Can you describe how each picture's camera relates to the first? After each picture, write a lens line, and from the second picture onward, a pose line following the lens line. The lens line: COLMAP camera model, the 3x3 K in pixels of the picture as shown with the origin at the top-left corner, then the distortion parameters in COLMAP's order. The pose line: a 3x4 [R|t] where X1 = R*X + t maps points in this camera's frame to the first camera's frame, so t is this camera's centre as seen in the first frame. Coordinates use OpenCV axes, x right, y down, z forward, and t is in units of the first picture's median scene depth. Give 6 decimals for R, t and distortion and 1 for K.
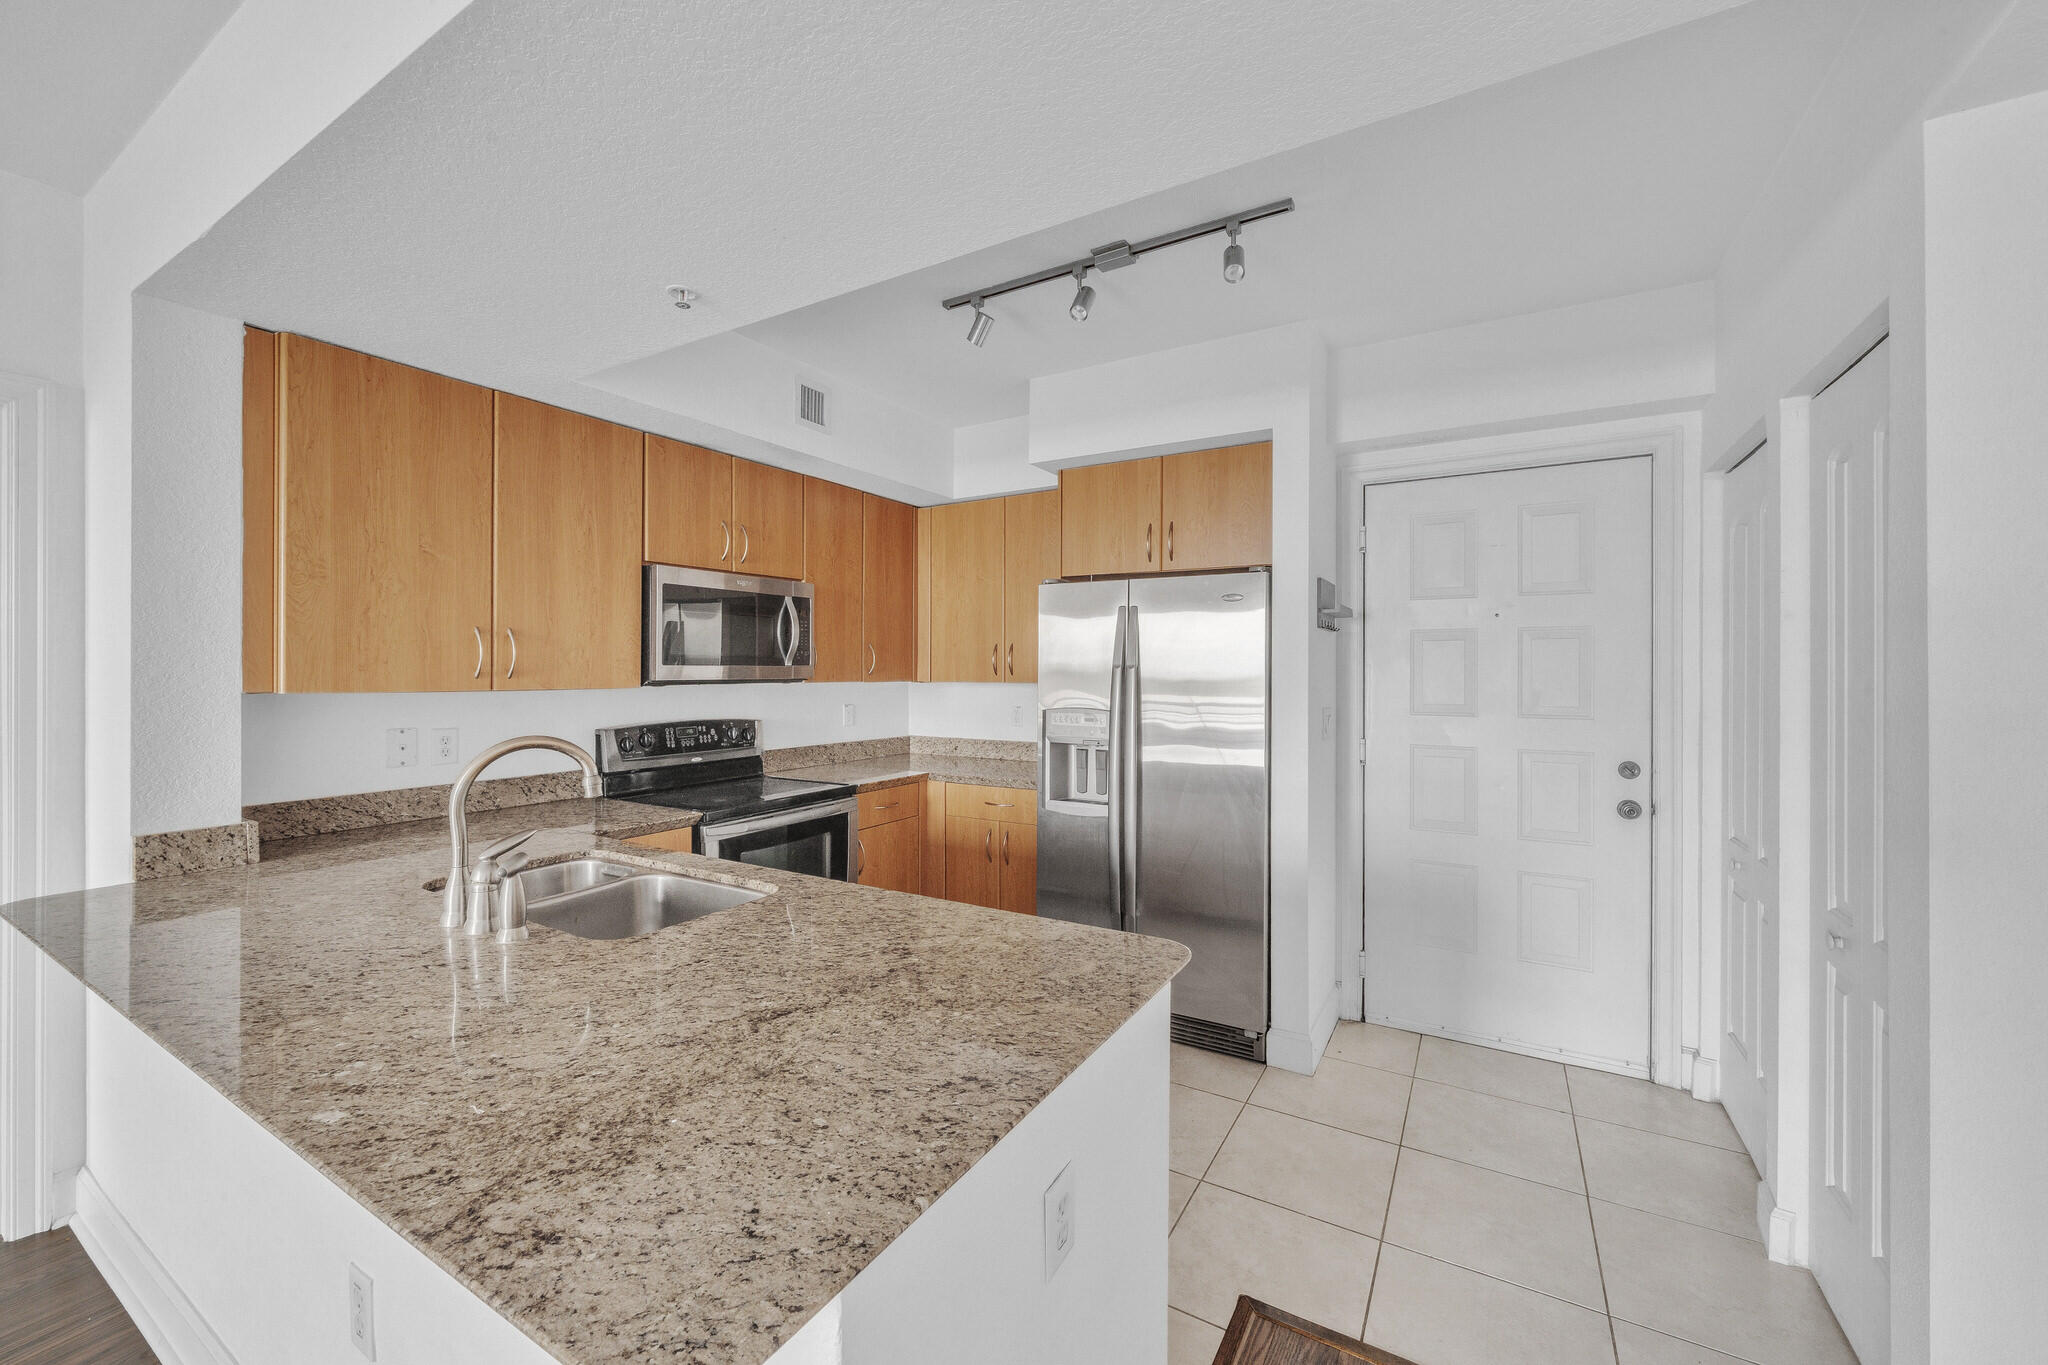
lens RADIAL K [[797.0, 0, 1024.2], [0, 797.0, 667.8], [0, 0, 1]] dist [-0.000975, 0.000016]
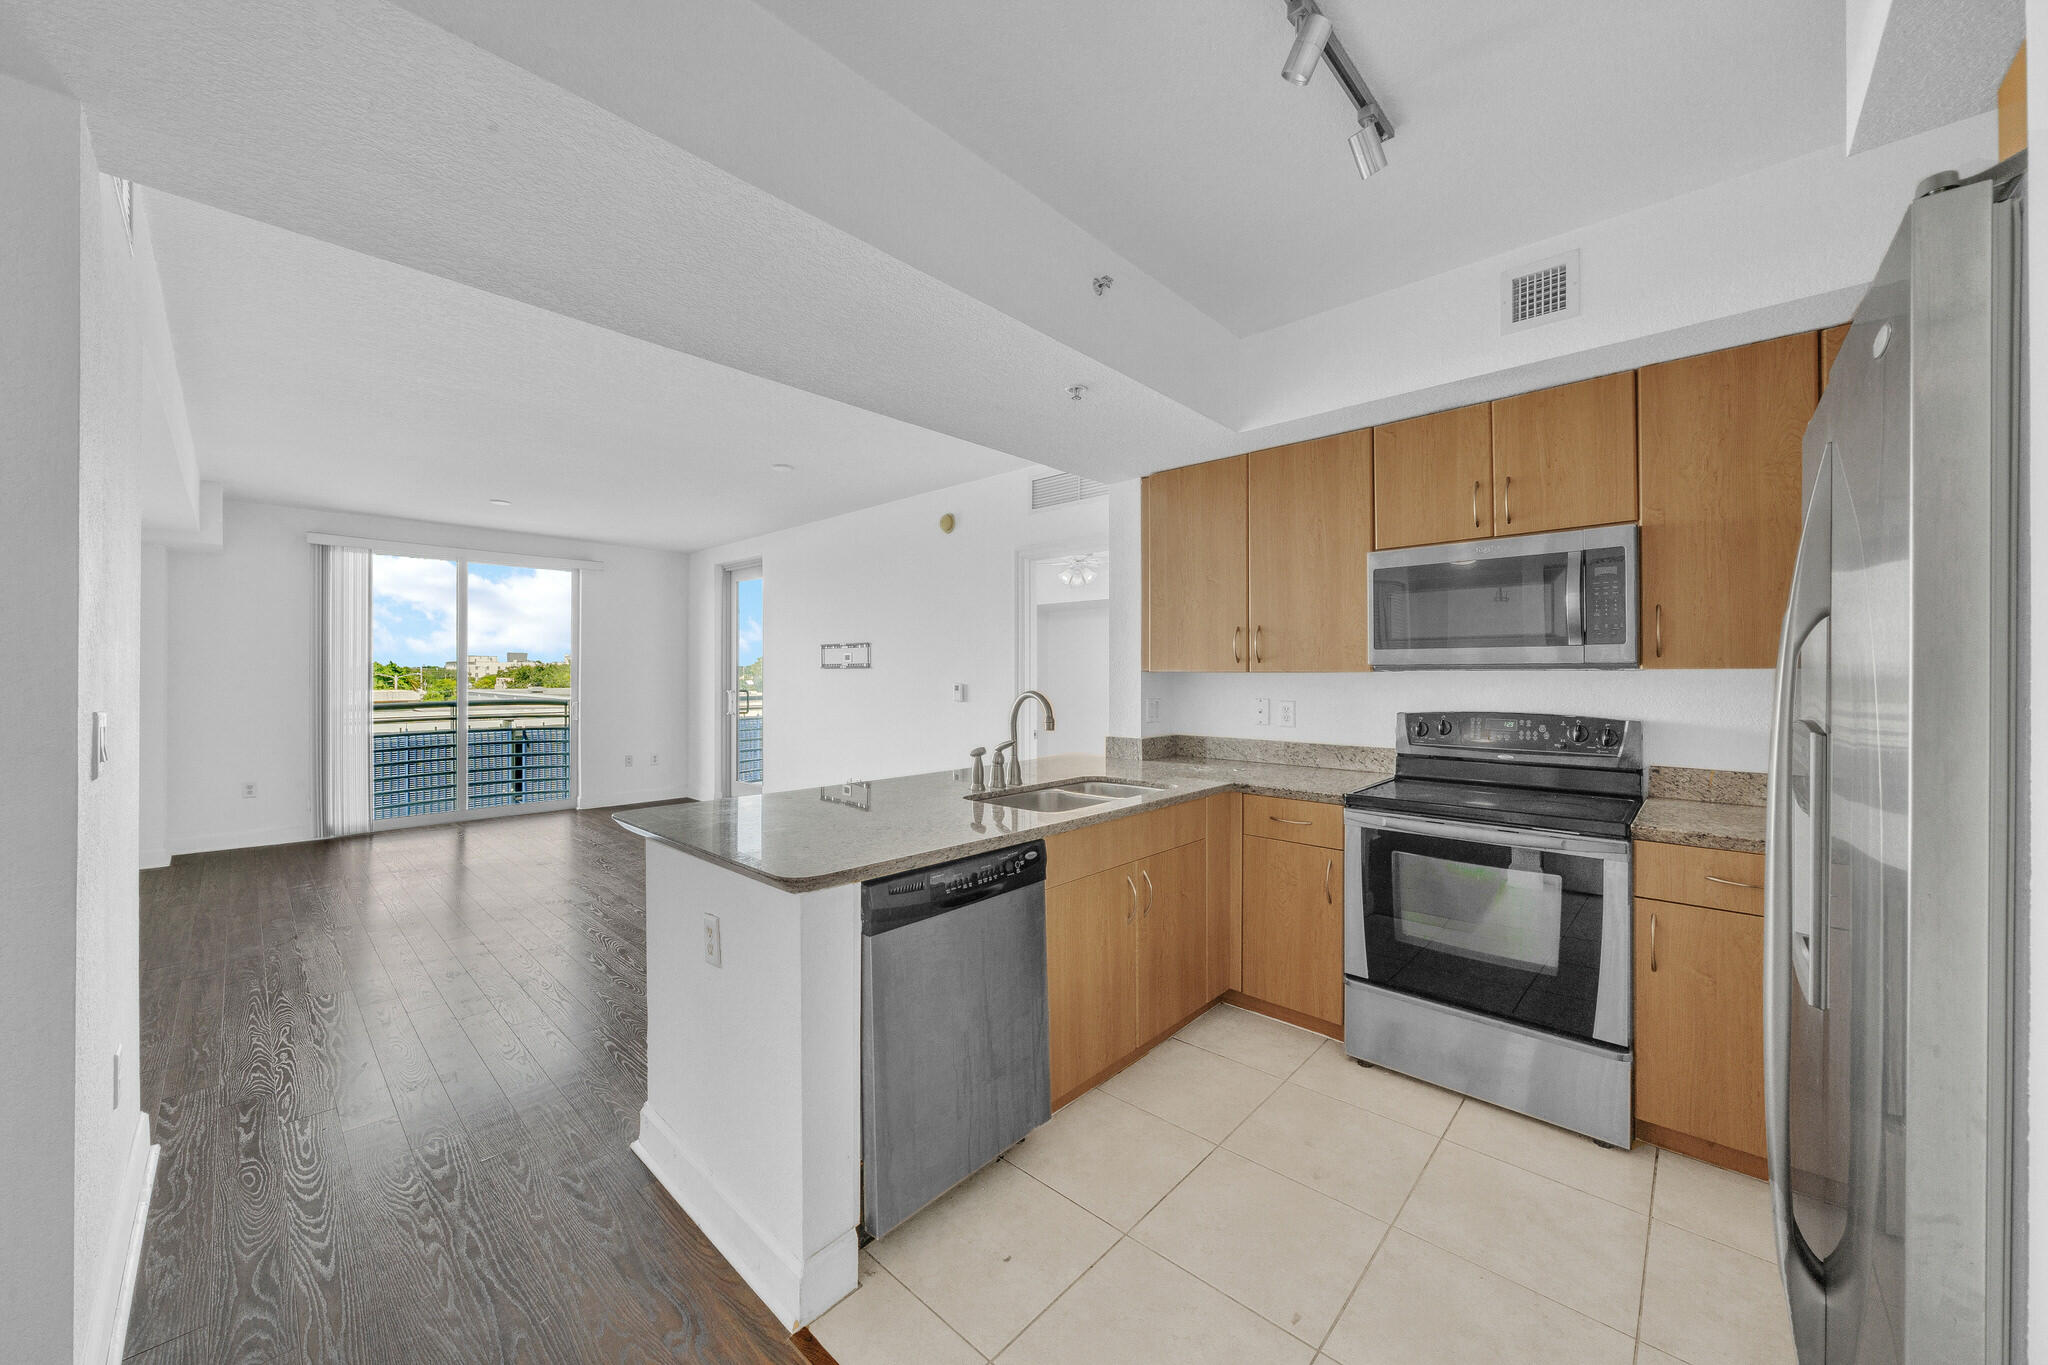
lens RADIAL K [[747.9, 0, 1021.4], [0, 747.9, 671.2], [0, 0, 1]] dist [0.000629, 0.000052]
pose [[-0.208174, -0.004506, -0.978082, 0.549281], [0.001542, 0.999987, -0.004935, 0.026742], [0.978091, -0.002535, -0.208164, 0.717055]]
